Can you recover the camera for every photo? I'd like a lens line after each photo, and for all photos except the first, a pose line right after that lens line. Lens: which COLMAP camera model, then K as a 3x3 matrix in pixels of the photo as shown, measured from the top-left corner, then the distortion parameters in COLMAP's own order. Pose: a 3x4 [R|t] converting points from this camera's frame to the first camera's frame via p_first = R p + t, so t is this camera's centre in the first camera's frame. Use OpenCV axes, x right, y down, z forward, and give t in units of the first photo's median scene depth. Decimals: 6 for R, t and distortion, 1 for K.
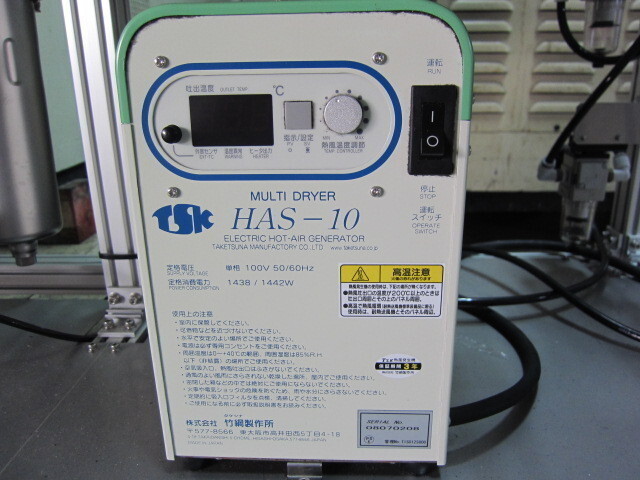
lens RADIAL K [[526.1, 0, 320.3], [0, 526.1, 238.9], [0, 0, 1]] dist [-0.031530, -0.006485]
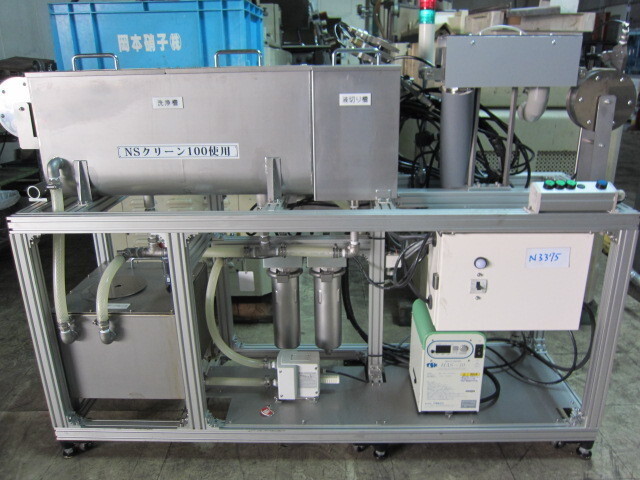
lens RADIAL K [[526.1, 0, 321.1], [0, 526.1, 241.3], [0, 0, 1]] dist [-0.031530, -0.006485]
pose [[0.999726, -0.009797, 0.021264, -1.482439], [0.009526, 0.999872, 0.012818, -1.371020], [-0.021387, -0.012612, 0.999692, -4.274760]]
